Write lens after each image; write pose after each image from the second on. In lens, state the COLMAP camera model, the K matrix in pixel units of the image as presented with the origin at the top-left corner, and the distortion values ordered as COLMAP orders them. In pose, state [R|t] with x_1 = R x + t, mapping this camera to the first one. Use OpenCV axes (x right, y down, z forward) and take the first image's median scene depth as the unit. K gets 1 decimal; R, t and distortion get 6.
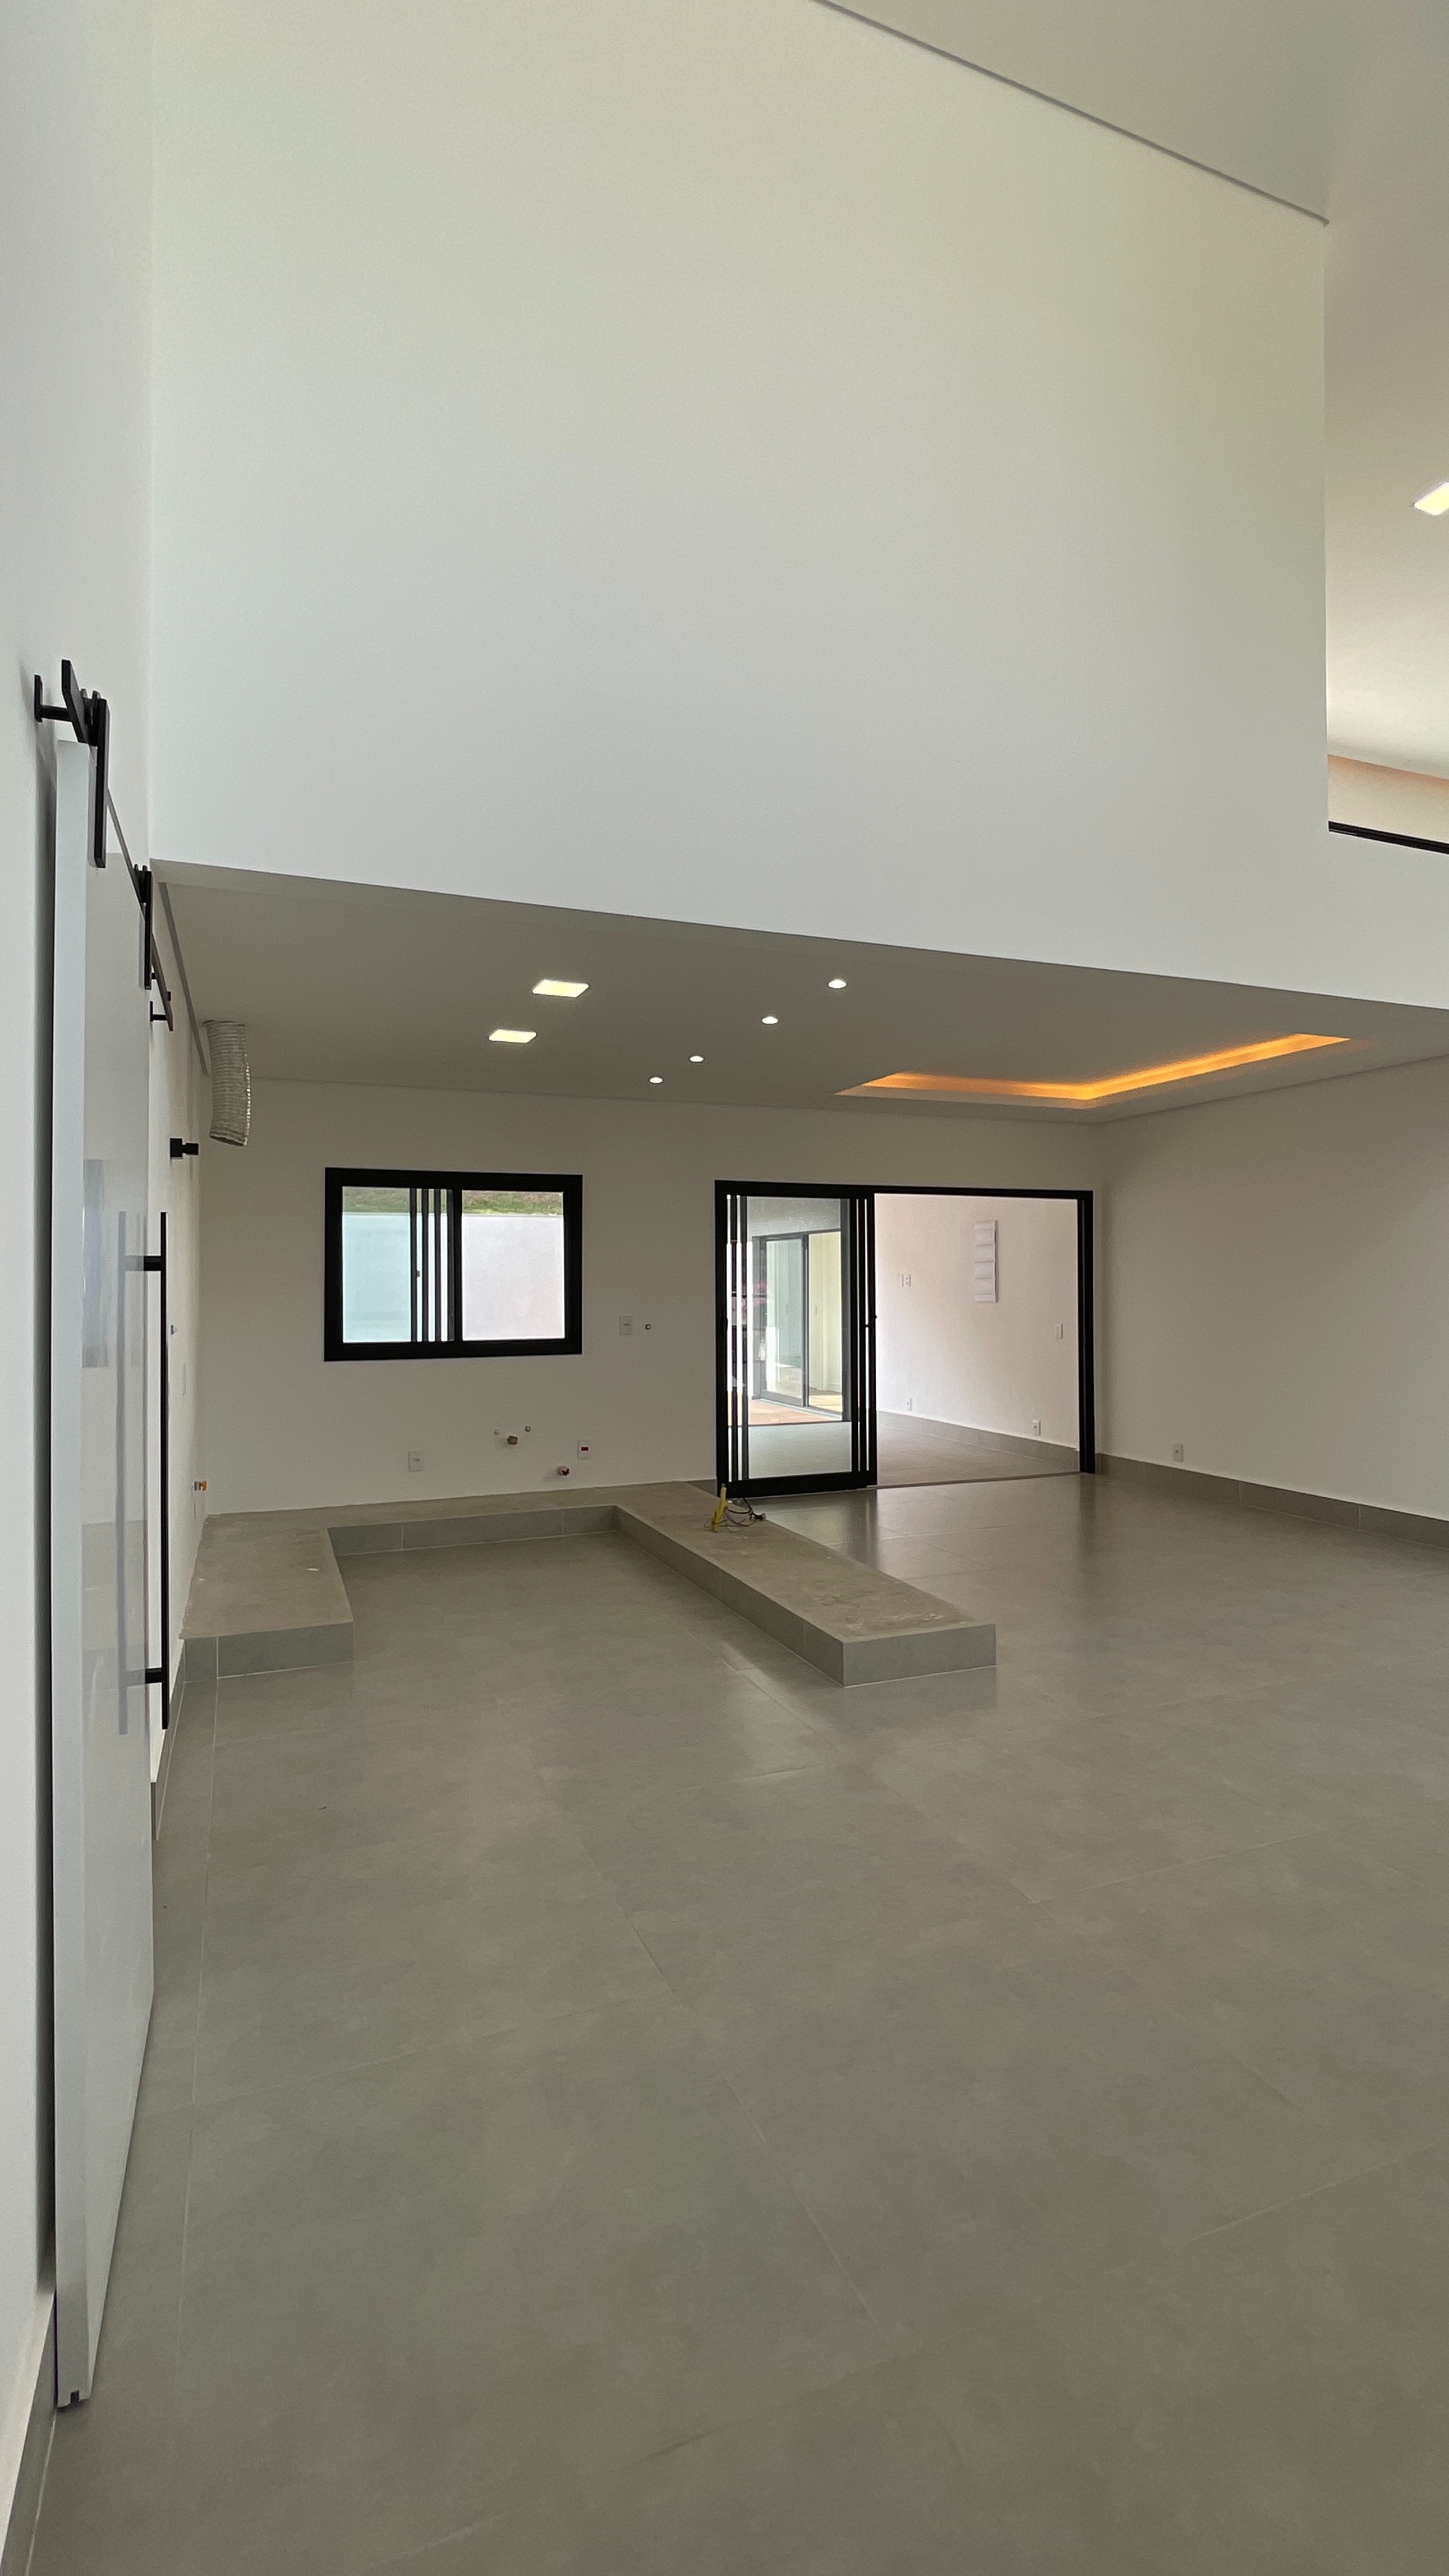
lens RADIAL K [[1177.1, 0, 735.0], [0, 1177.1, 1270.5], [0, 0, 1]] dist [0.010266, -0.000219]
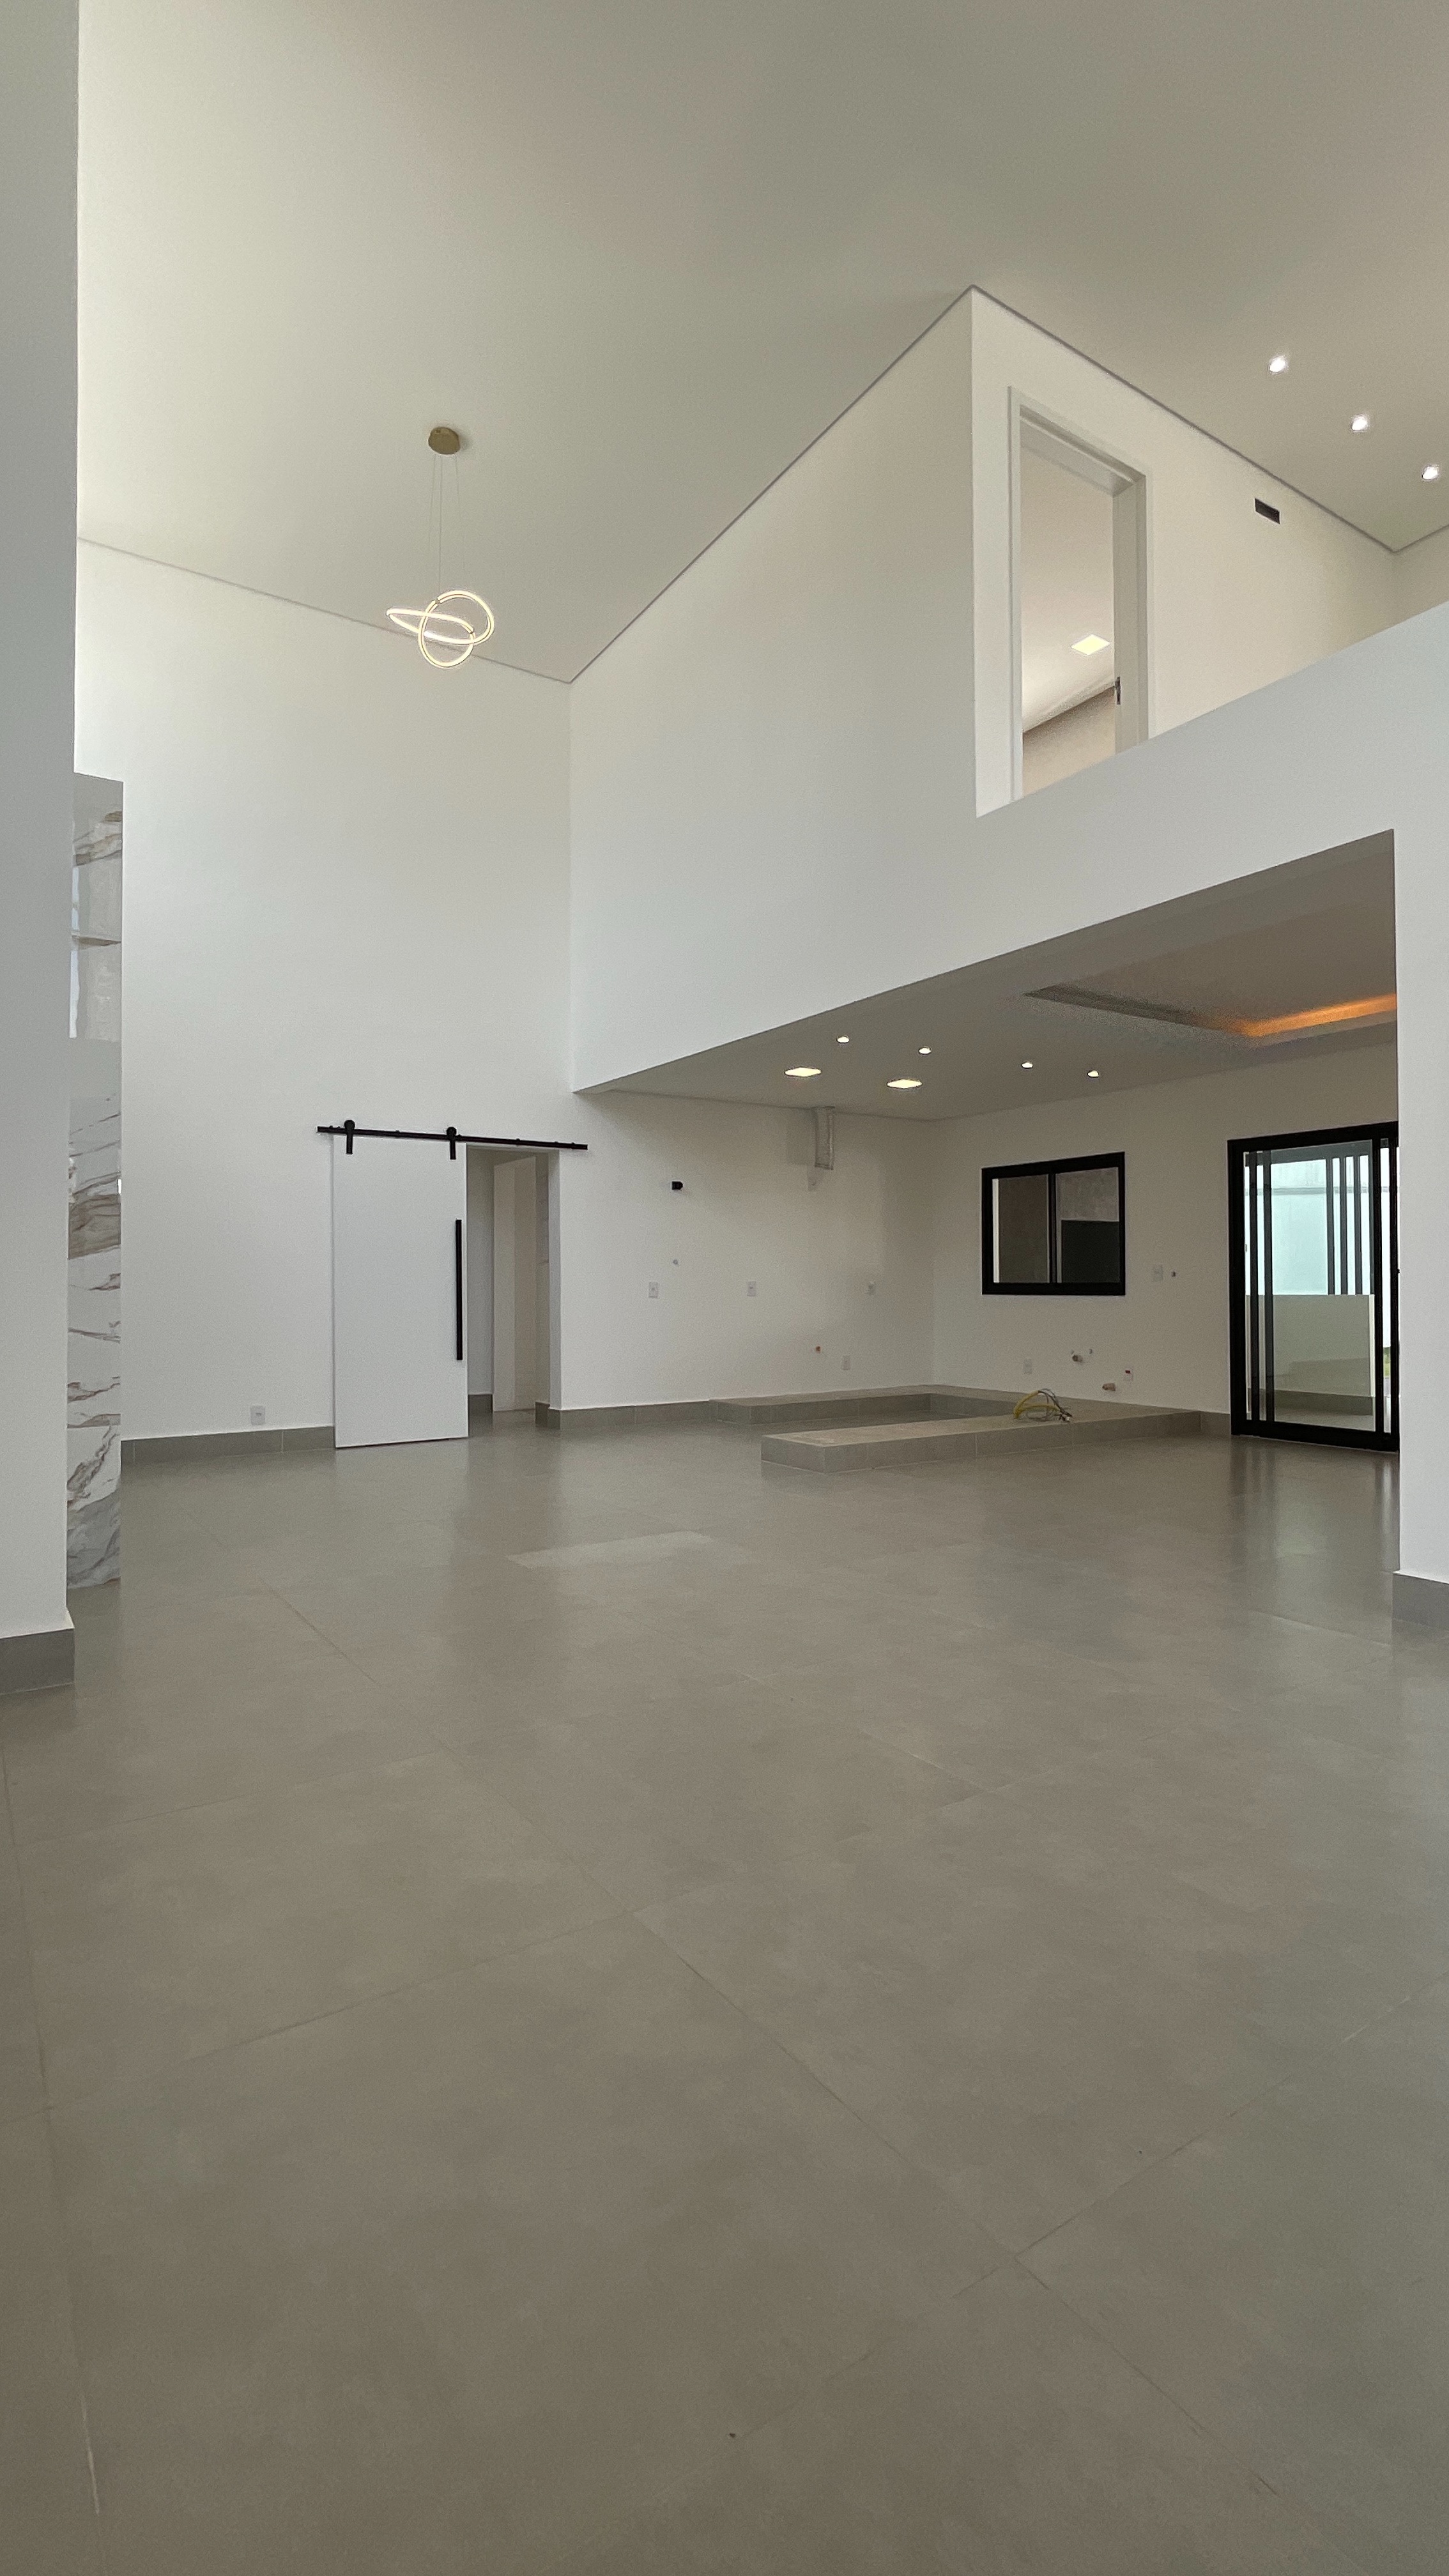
lens RADIAL K [[1177.1, 0, 726.2], [0, 1177.1, 1257.3], [0, 0, 1]] dist [0.010266, -0.000219]
pose [[0.186133, -0.025415, -0.982196, 0.996466], [0.002413, 0.999674, -0.025410, 0.060256], [0.982522, 0.002360, 0.186133, 0.347393]]
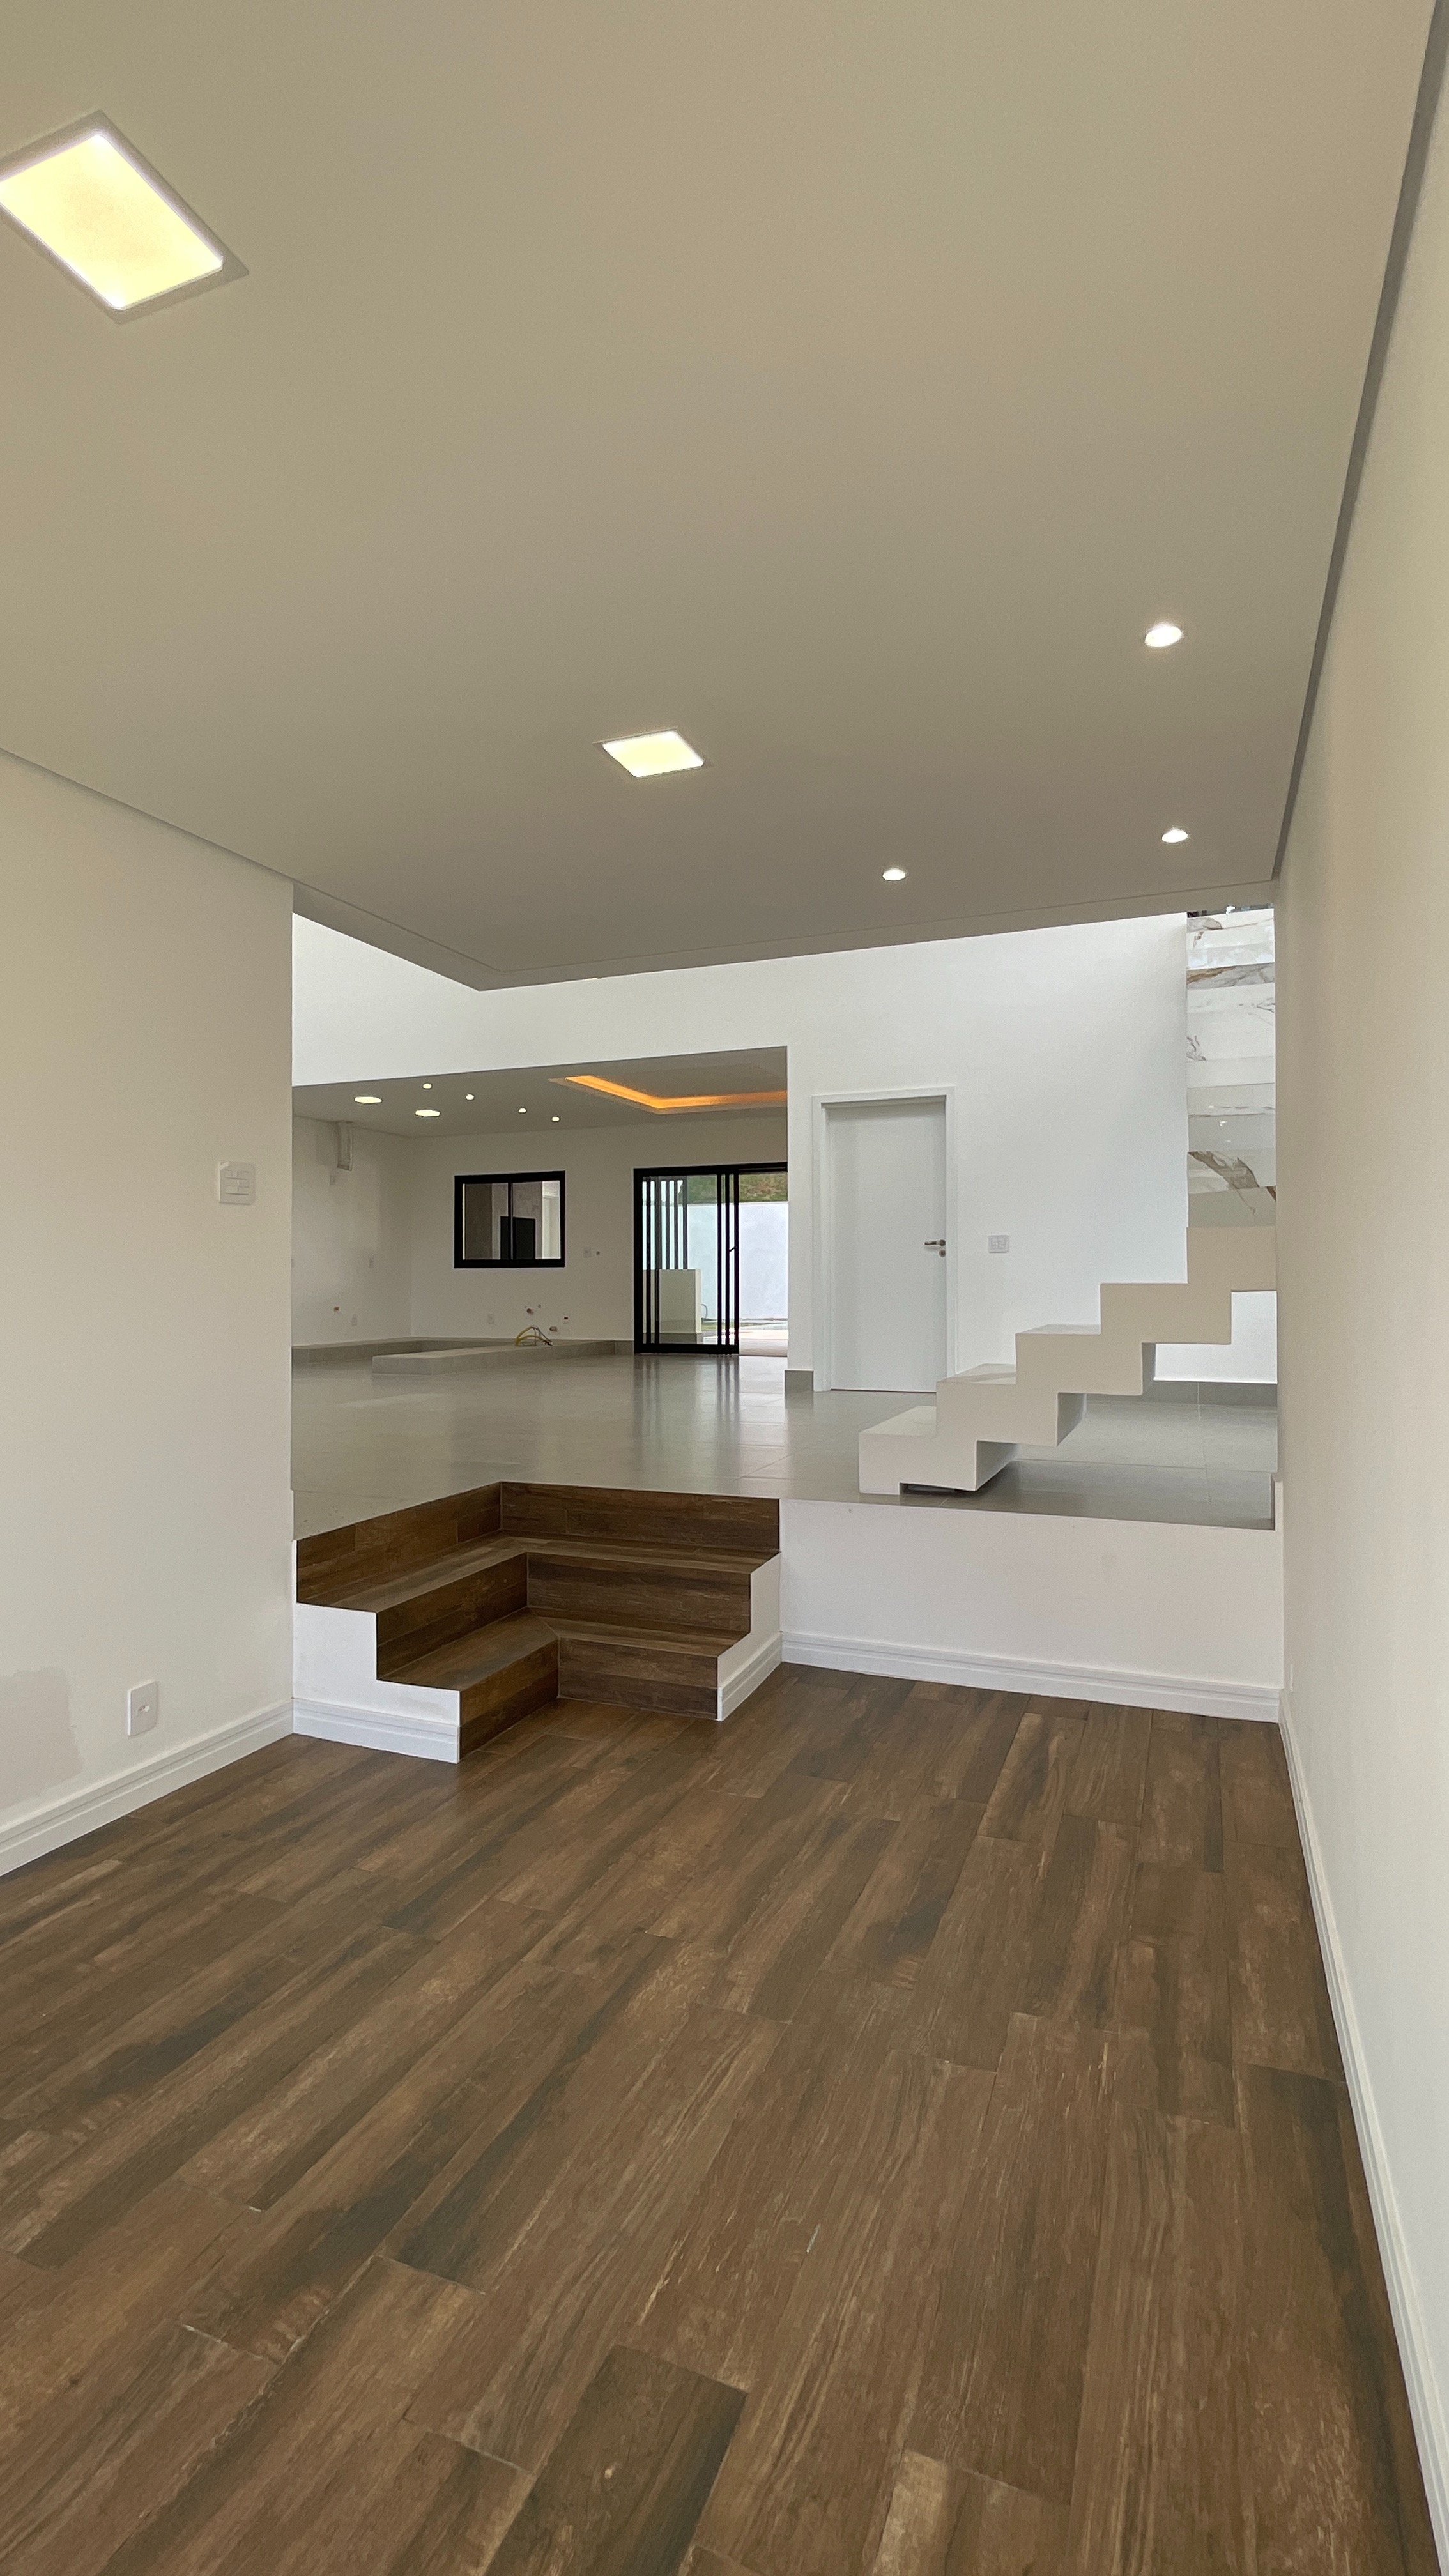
lens RADIAL K [[1177.1, 0, 725.9], [0, 1177.1, 1268.1], [0, 0, 1]] dist [0.010266, -0.000219]
pose [[0.720721, -0.011891, -0.693123, 1.316711], [0.000758, 0.999866, -0.016364, 0.100981], [0.693225, 0.011268, 0.720633, -0.160244]]
